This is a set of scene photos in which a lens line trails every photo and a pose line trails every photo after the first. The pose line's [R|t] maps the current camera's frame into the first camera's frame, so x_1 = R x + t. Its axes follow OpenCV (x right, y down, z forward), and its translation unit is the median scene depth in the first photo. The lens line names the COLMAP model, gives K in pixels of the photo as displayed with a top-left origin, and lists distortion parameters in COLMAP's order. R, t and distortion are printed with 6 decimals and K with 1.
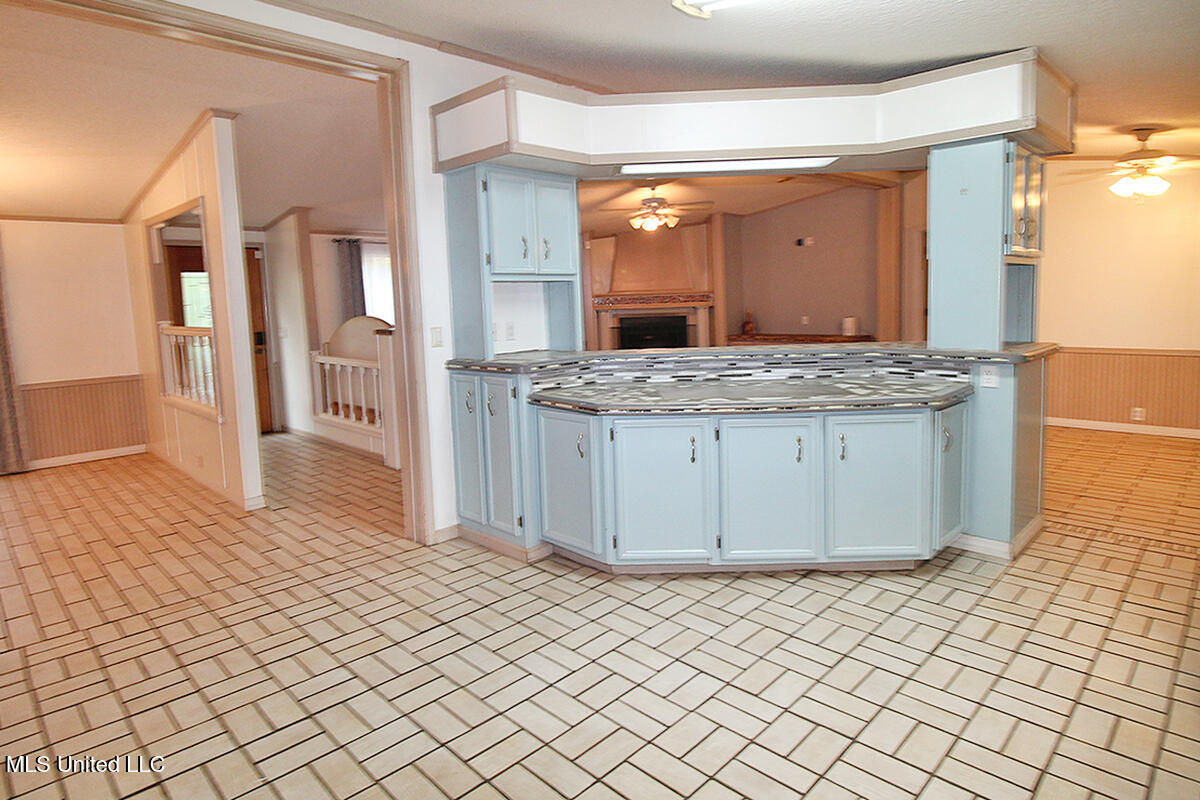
lens RADIAL K [[689.5, 0, 600.5], [0, 689.5, 376.0], [0, 0, 1]] dist [-0.008690, -0.001394]
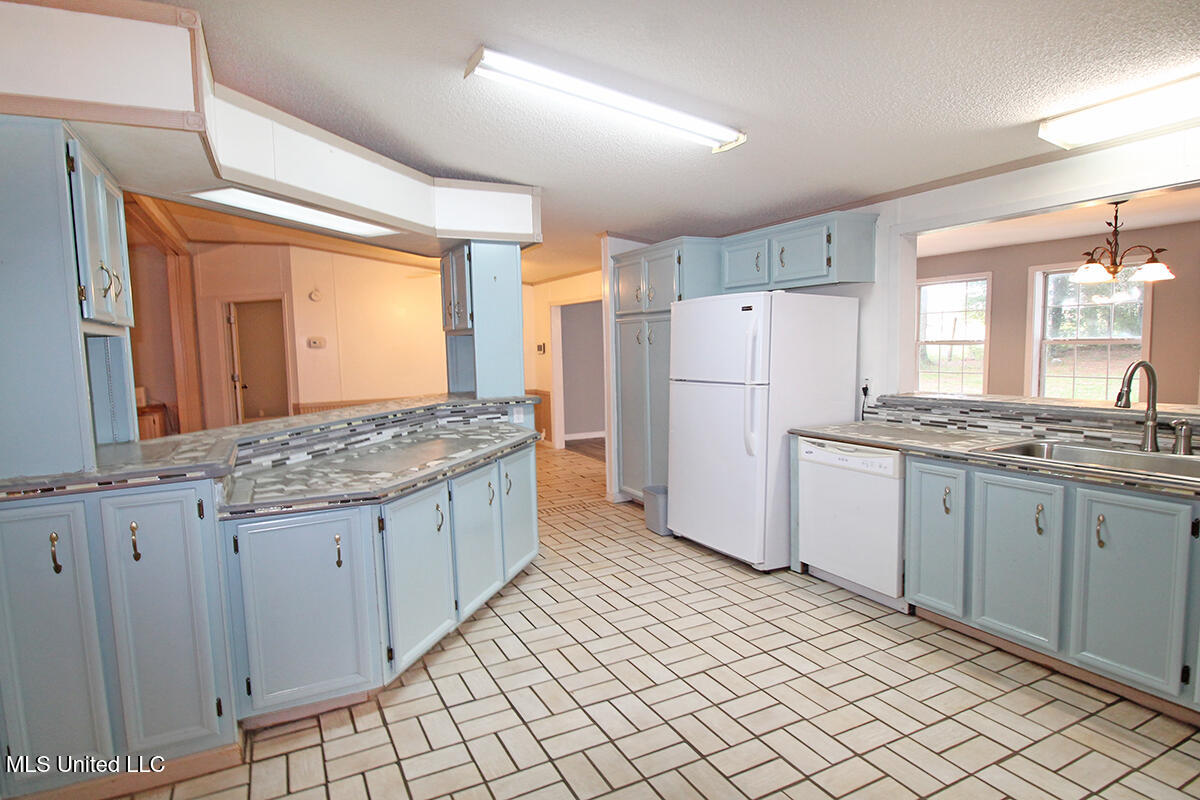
lens RADIAL K [[582.9, 0, 596.2], [0, 582.9, 393.7], [0, 0, 1]] dist [-0.005157, -0.002620]
pose [[0.347289, -0.059982, 0.935838, -0.460672], [0.123458, 0.992191, 0.017778, -0.042839], [-0.929596, 0.109363, 0.351982, 0.436368]]
